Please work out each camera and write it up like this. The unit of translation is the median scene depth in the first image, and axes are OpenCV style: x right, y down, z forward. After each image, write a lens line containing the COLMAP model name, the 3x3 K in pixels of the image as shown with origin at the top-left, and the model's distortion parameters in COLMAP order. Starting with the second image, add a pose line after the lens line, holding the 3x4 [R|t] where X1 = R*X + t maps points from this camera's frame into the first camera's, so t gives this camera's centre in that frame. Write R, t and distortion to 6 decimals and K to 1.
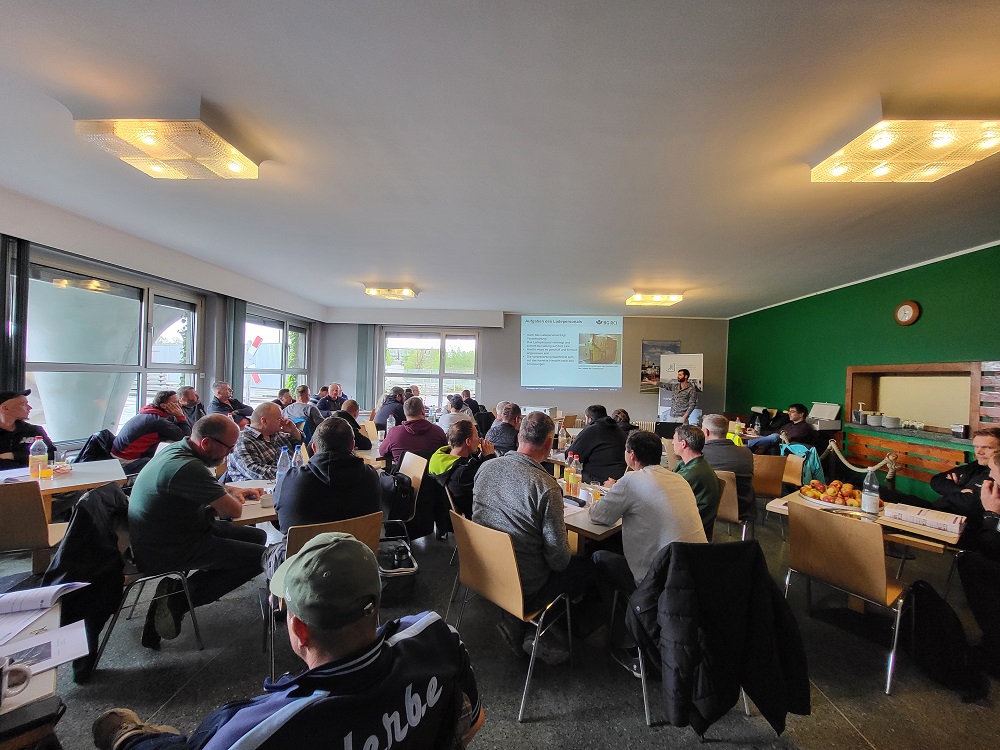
lens RADIAL K [[403.0, 0, 500.0], [0, 403.0, 375.0], [0, 0, 1]] dist [0.014833, 0.000267]
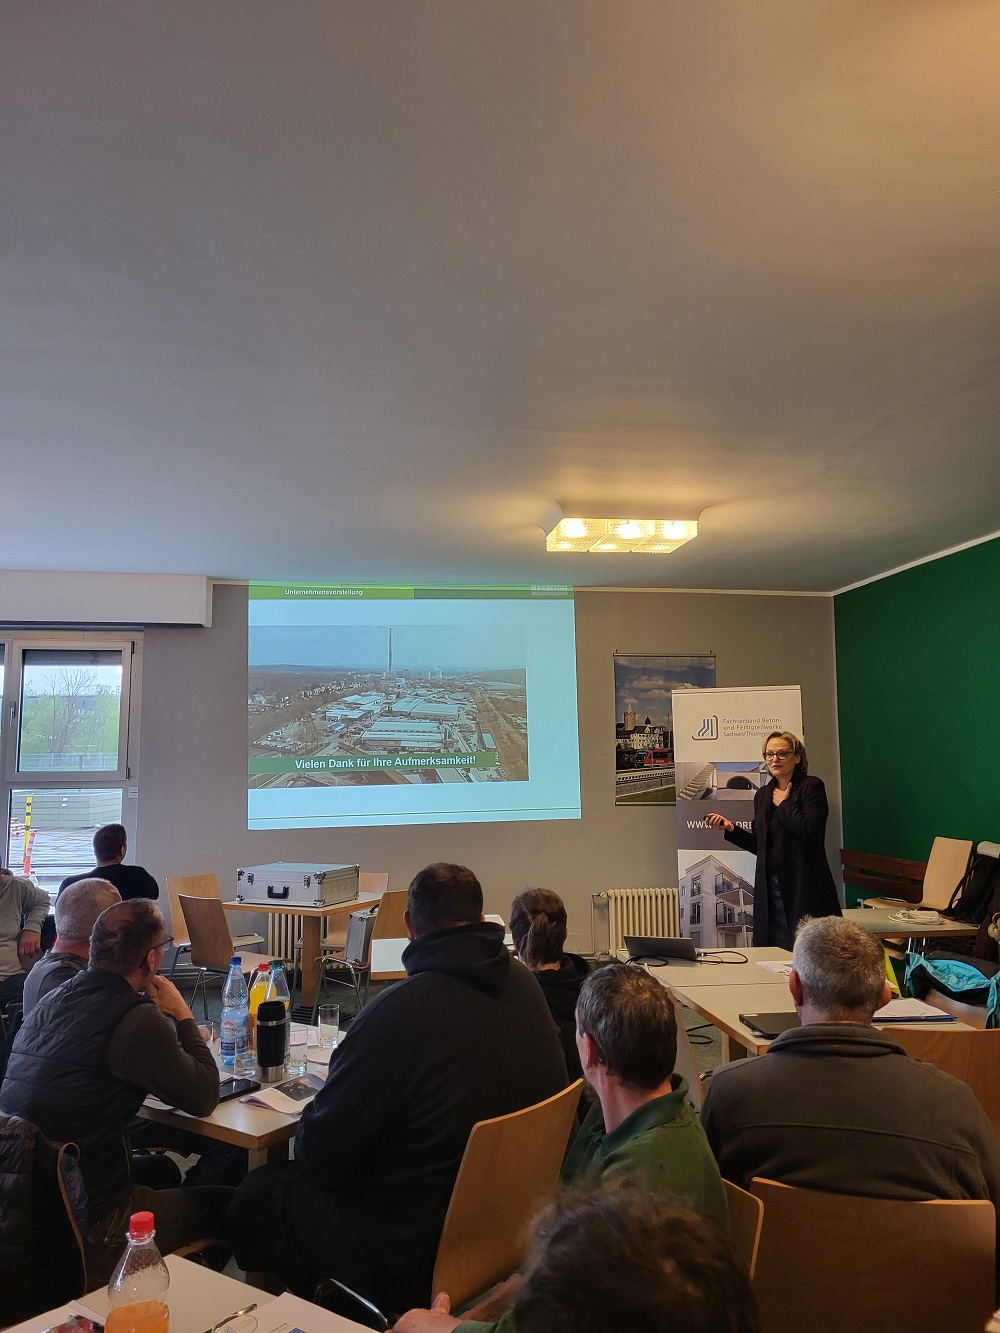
lens RADIAL K [[972.8, 0, 504.5], [0, 972.8, 644.5], [0, 0, 1]] dist [0.048439, 0.001320]
pose [[0.985428, -0.019224, 0.169004, 0.142229], [0.037643, 0.993604, -0.106465, -0.009963], [-0.165877, 0.111276, 0.979848, 0.217401]]
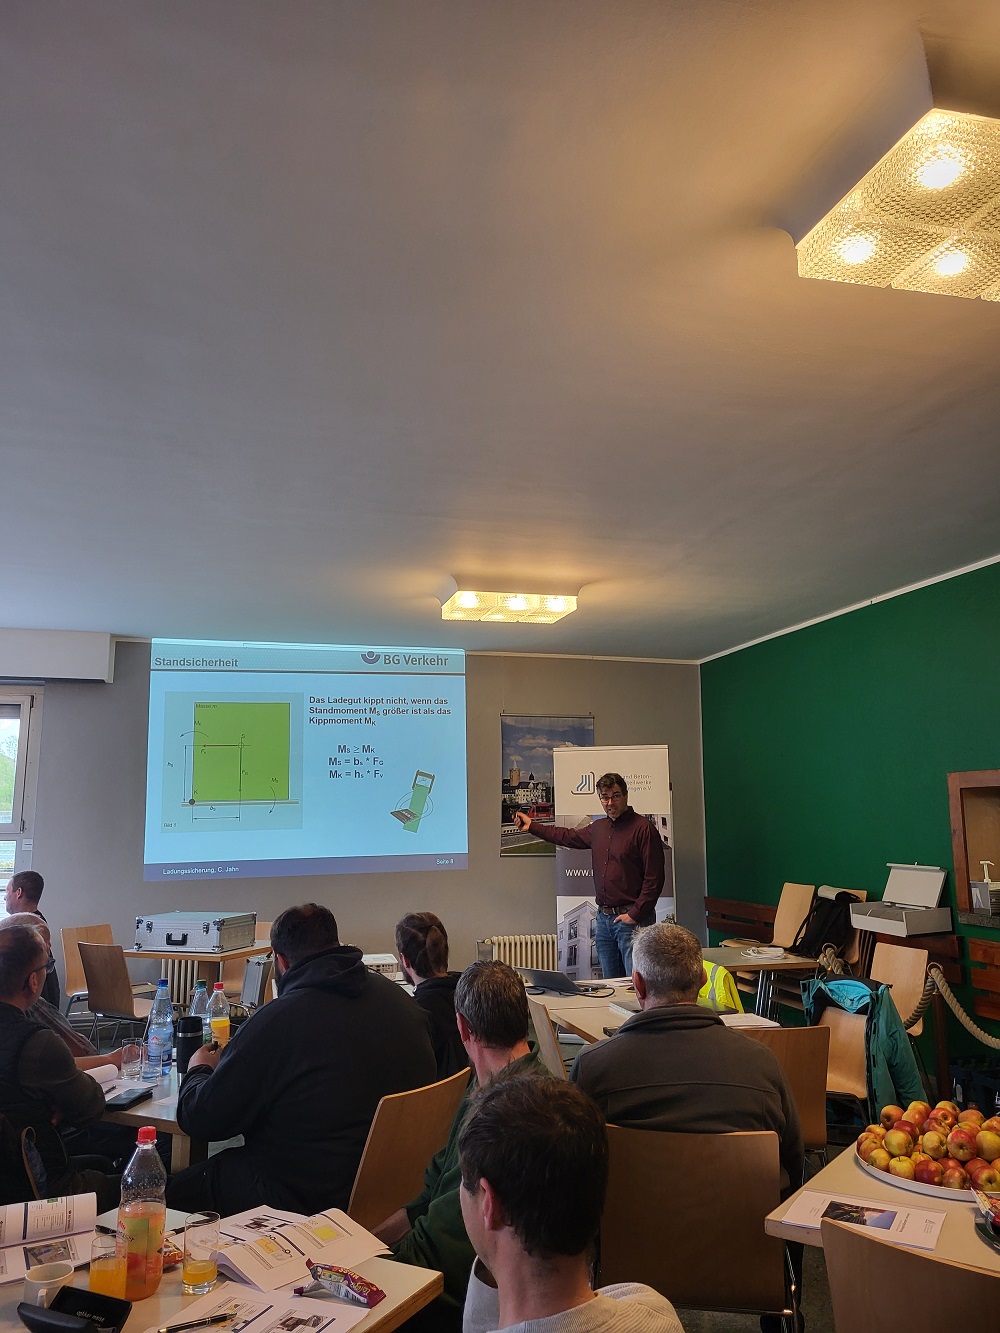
lens RADIAL K [[1012.2, 0, 500.0], [0, 1012.2, 666.5], [0, 0, 1]] dist [0.063529, -0.002010]
pose [[0.960916, 0.005434, 0.276787, 0.109479], [0.034055, 0.989894, -0.137662, -0.000266], [-0.274738, 0.141707, 0.951019, 0.105048]]
